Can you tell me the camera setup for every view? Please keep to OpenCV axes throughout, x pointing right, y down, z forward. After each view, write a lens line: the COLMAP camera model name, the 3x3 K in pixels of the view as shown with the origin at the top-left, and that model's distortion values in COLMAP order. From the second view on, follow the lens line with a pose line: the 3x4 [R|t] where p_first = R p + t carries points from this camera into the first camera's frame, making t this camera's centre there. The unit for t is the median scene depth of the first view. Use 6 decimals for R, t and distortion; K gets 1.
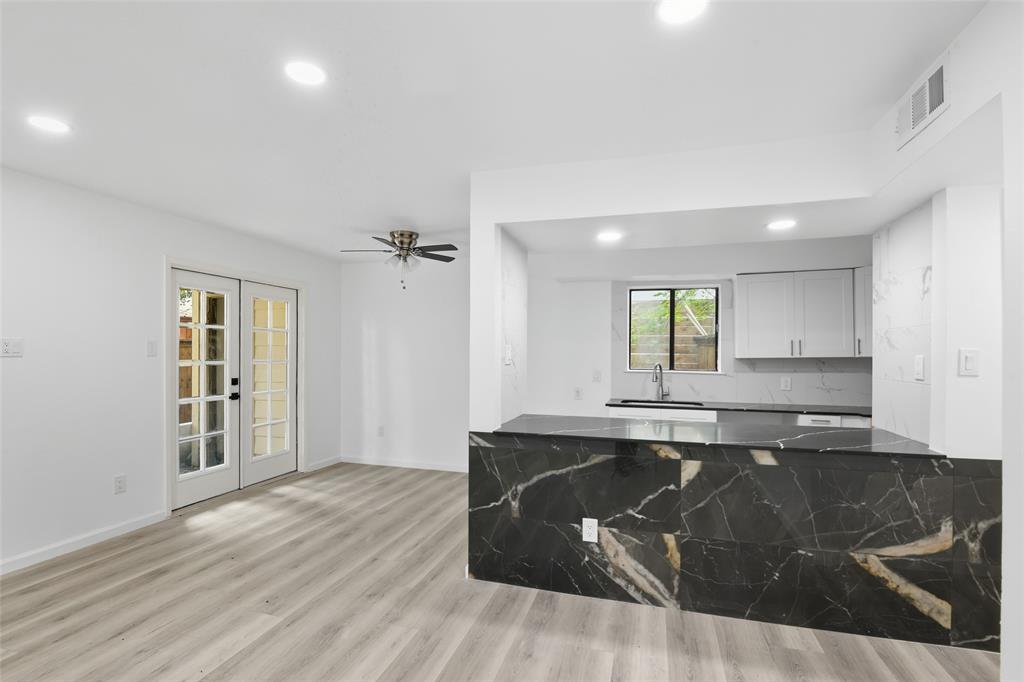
lens RADIAL K [[504.6, 0, 503.0], [0, 504.6, 346.6], [0, 0, 1]] dist [-0.023634, 0.004174]
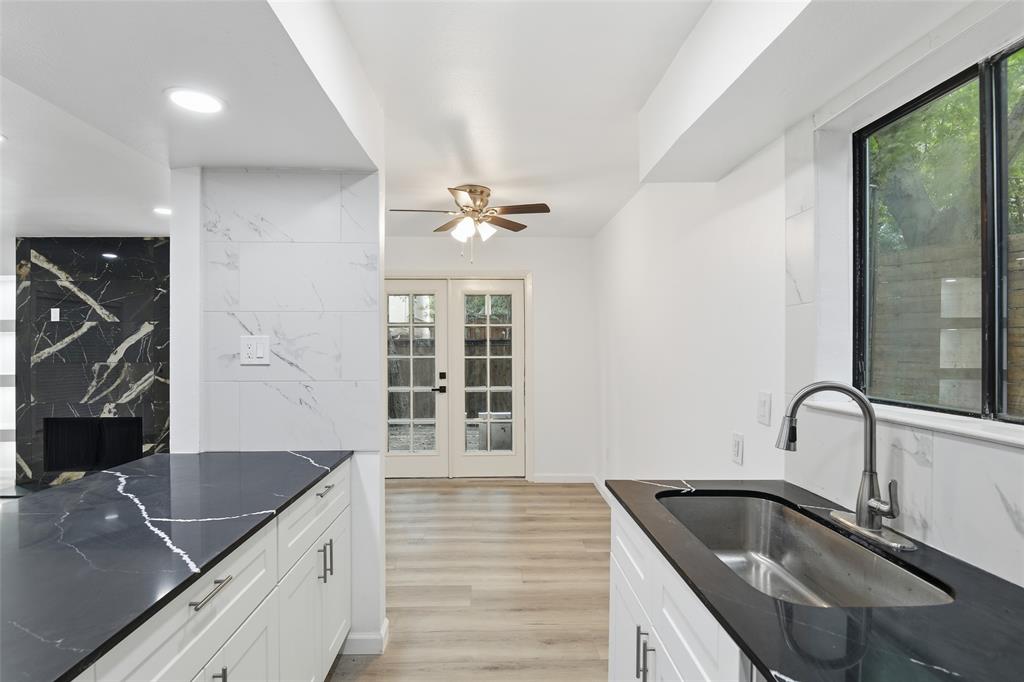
lens RADIAL K [[504.6, 0, 506.9], [0, 504.6, 346.0], [0, 0, 1]] dist [-0.023634, 0.004174]
pose [[0.311572, -0.008281, -0.950187, 0.502148], [0.015152, 0.999878, -0.003745, 0.012626], [0.950102, -0.013231, 0.311659, 0.763699]]
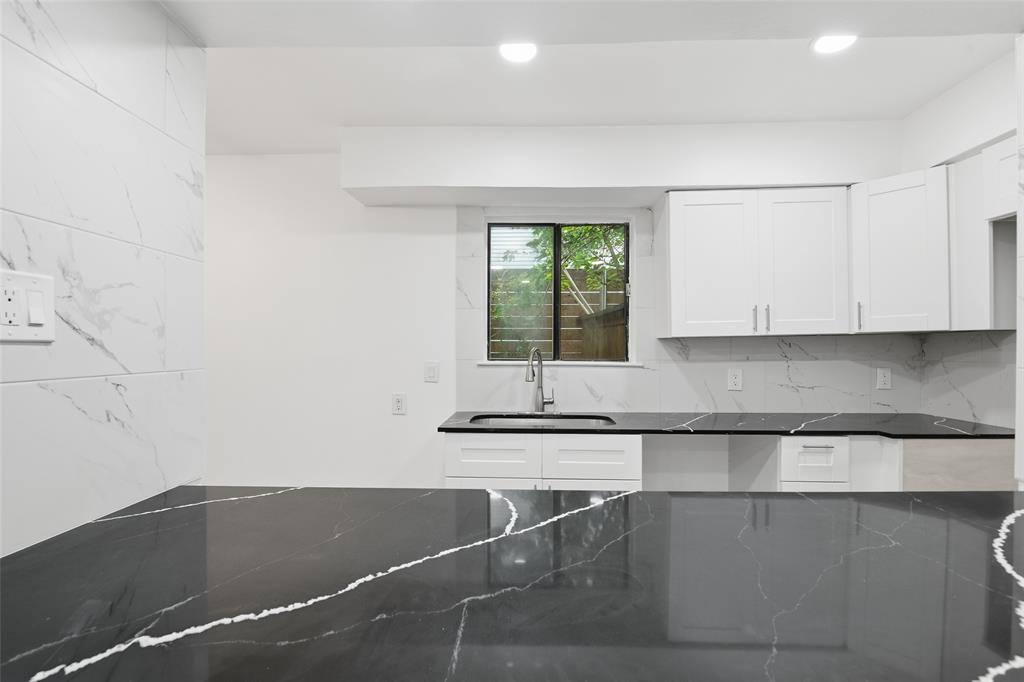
lens RADIAL K [[504.6, 0, 511.0], [0, 504.6, 341.9], [0, 0, 1]] dist [-0.023634, 0.004174]
pose [[0.967306, -0.006327, 0.253532, 0.142343], [0.005822, 0.999979, 0.002743, 0.024633], [-0.253545, -0.001177, 0.967323, 0.472470]]
